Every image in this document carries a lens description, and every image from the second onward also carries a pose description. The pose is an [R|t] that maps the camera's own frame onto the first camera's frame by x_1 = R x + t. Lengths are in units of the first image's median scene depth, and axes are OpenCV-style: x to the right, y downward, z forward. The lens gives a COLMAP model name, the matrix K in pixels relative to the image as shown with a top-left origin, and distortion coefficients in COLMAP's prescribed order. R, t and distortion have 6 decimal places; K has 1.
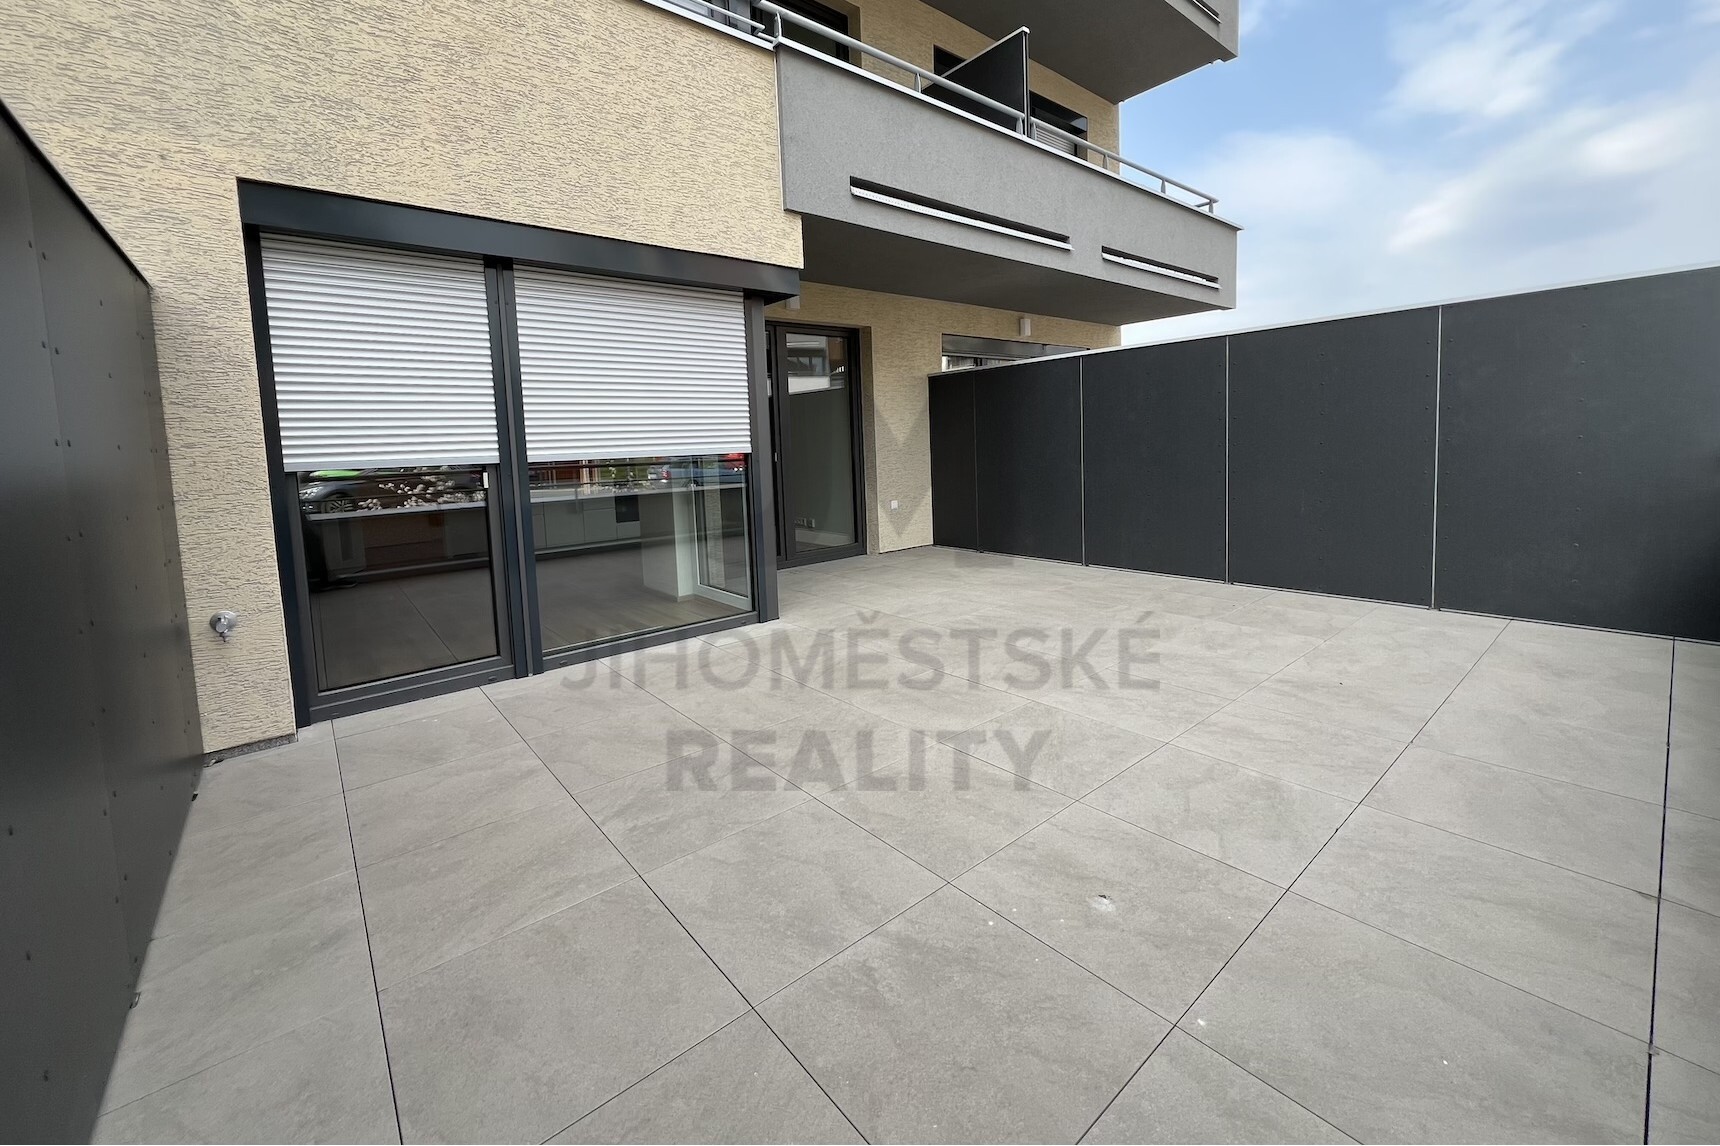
lens RADIAL K [[684.6, 0, 854.3], [0, 684.6, 497.3], [0, 0, 1]] dist [-0.001503, -0.000211]
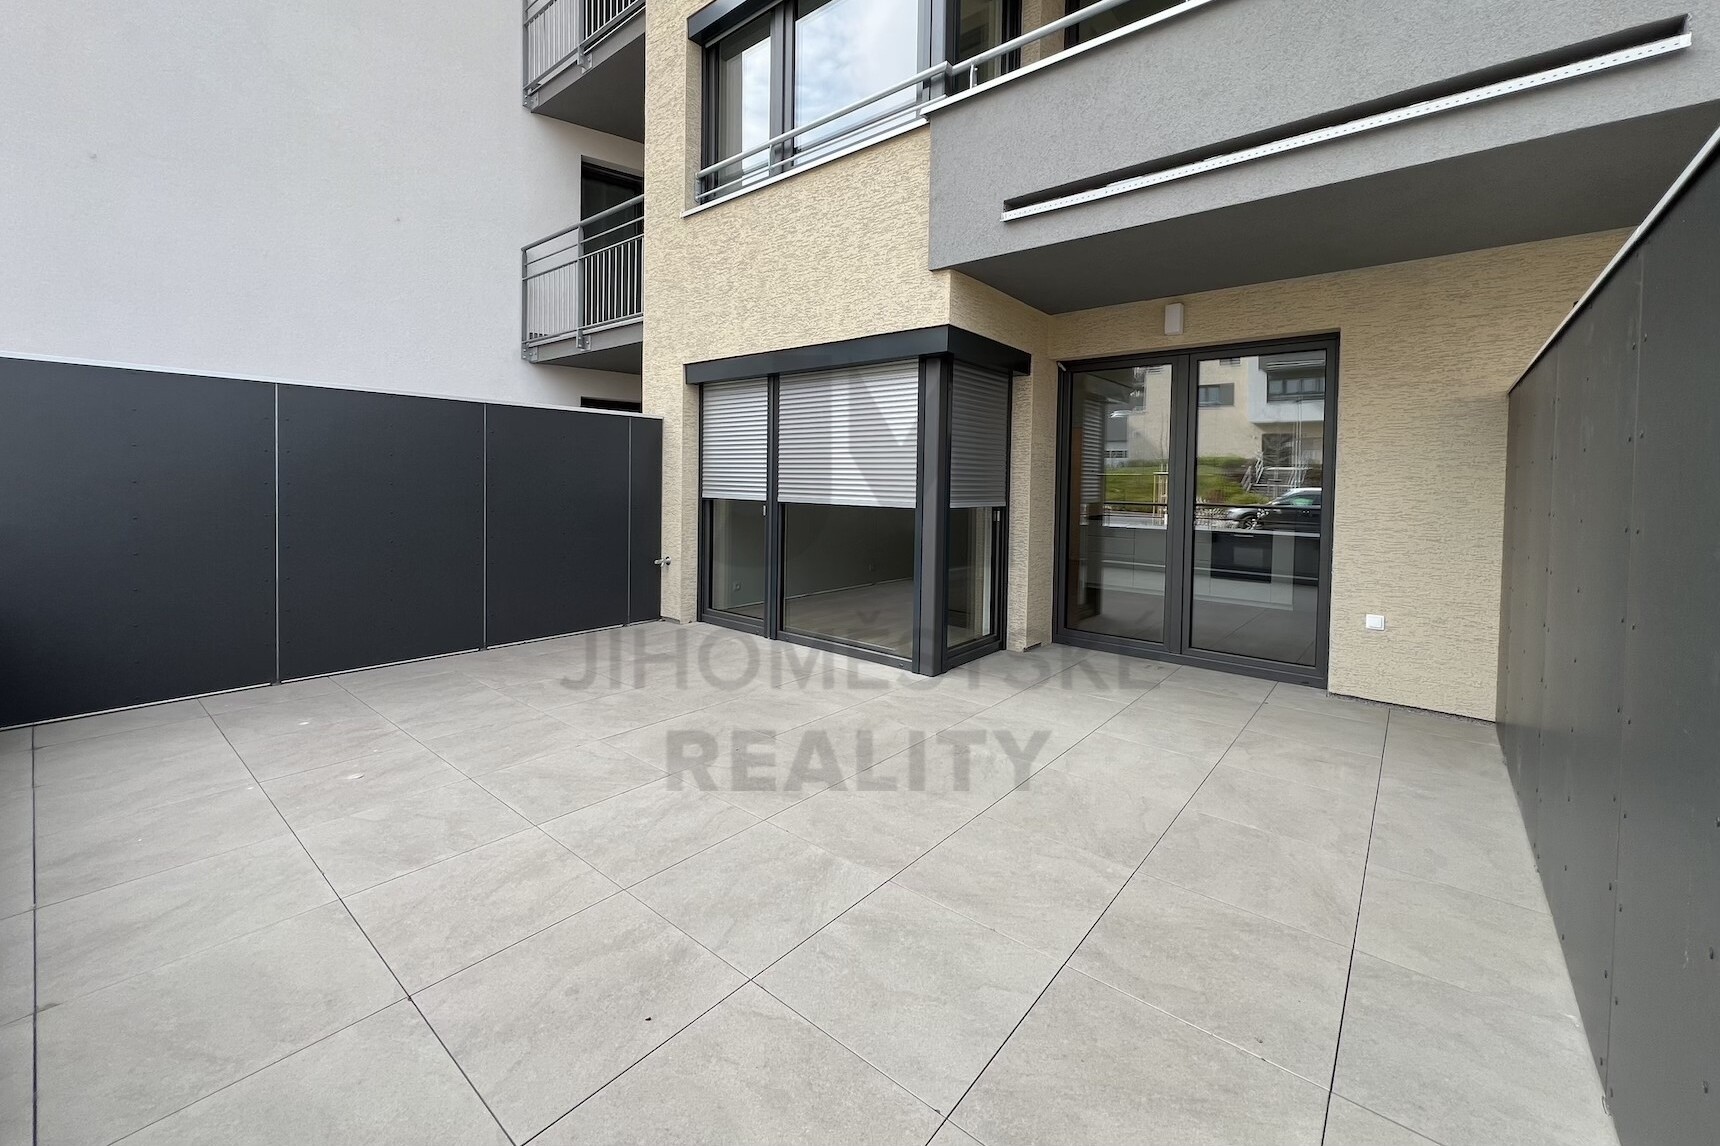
lens RADIAL K [[687.5, 0, 858.2], [0, 687.5, 500.0], [0, 0, 1]] dist [0.000763, 0.000034]
pose [[0.182675, 0.070898, -0.980614, 1.134581], [-0.102504, 0.993334, 0.052723, -0.162889], [0.977815, 0.090886, 0.188725, 0.932406]]
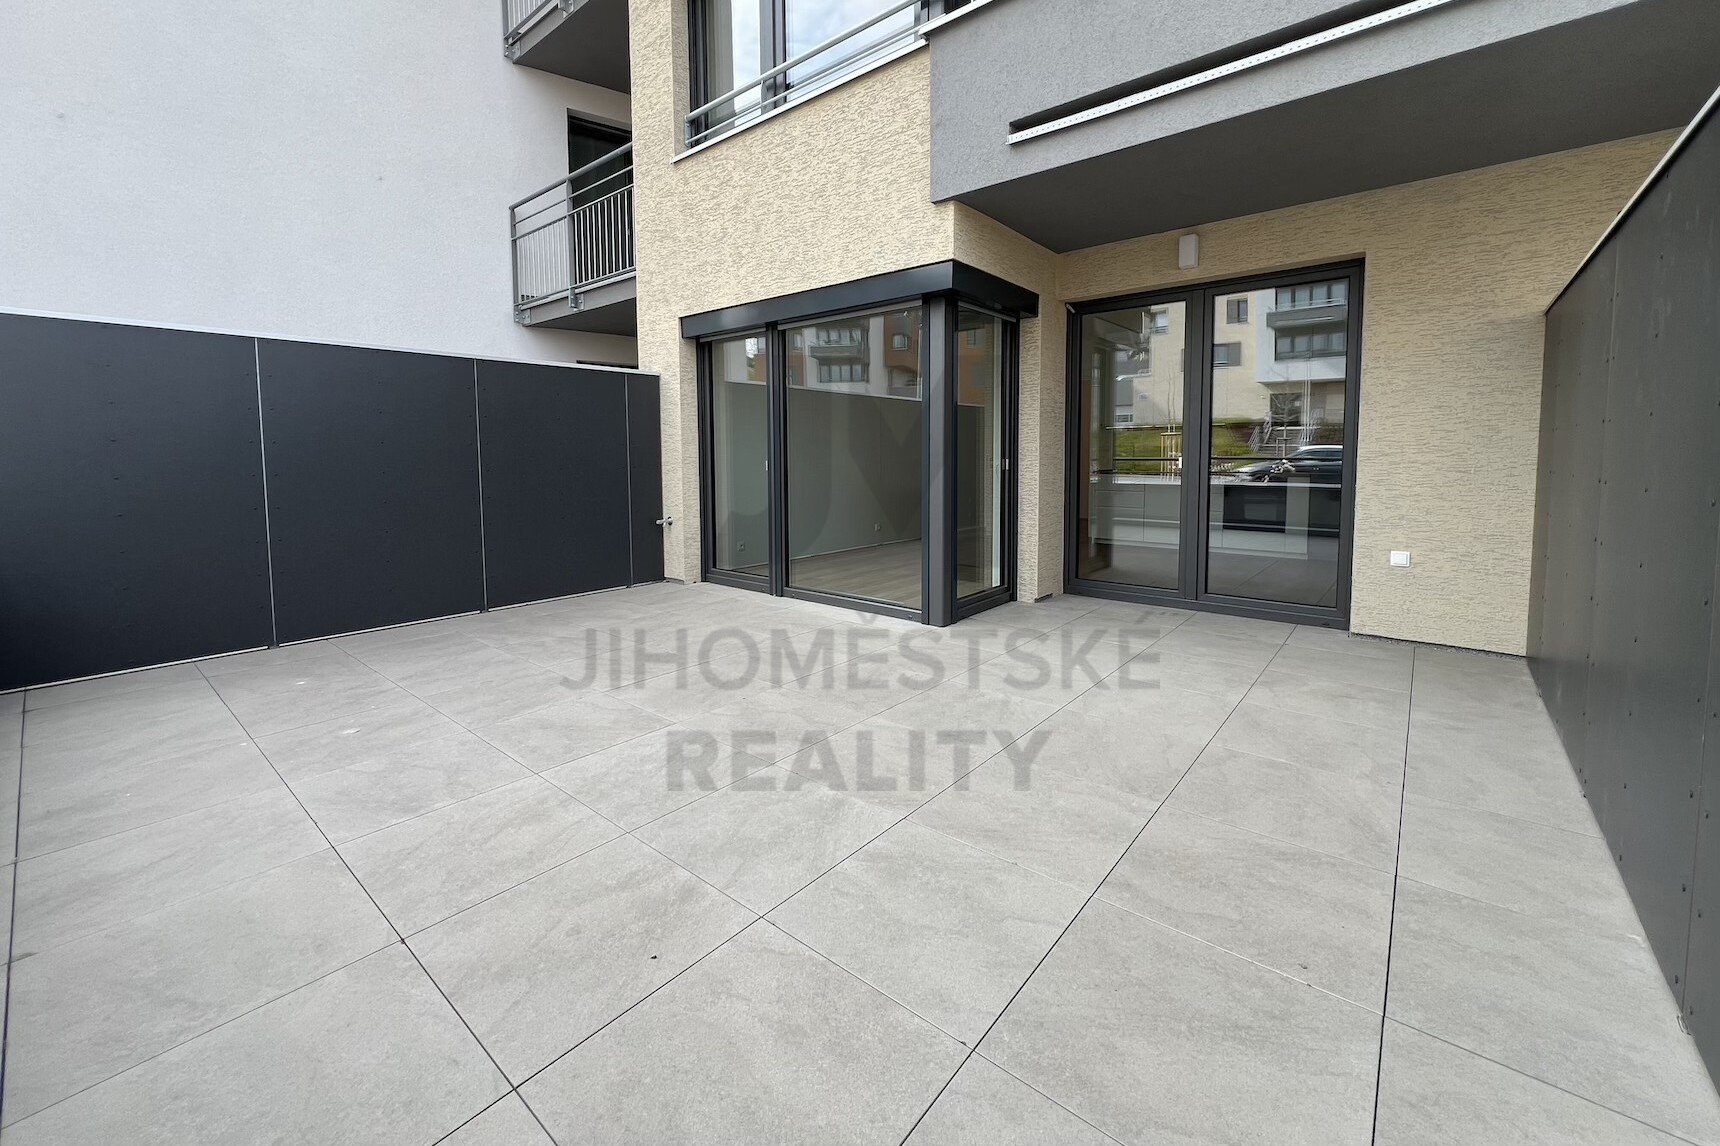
lens RADIAL K [[687.5, 0, 858.2], [0, 687.5, 500.0], [0, 0, 1]] dist [0.000763, 0.000034]
pose [[0.178671, 0.105580, -0.978228, 1.097695], [-0.078858, 0.992564, 0.092724, -0.113231], [0.980744, 0.060574, 0.185668, 0.942697]]
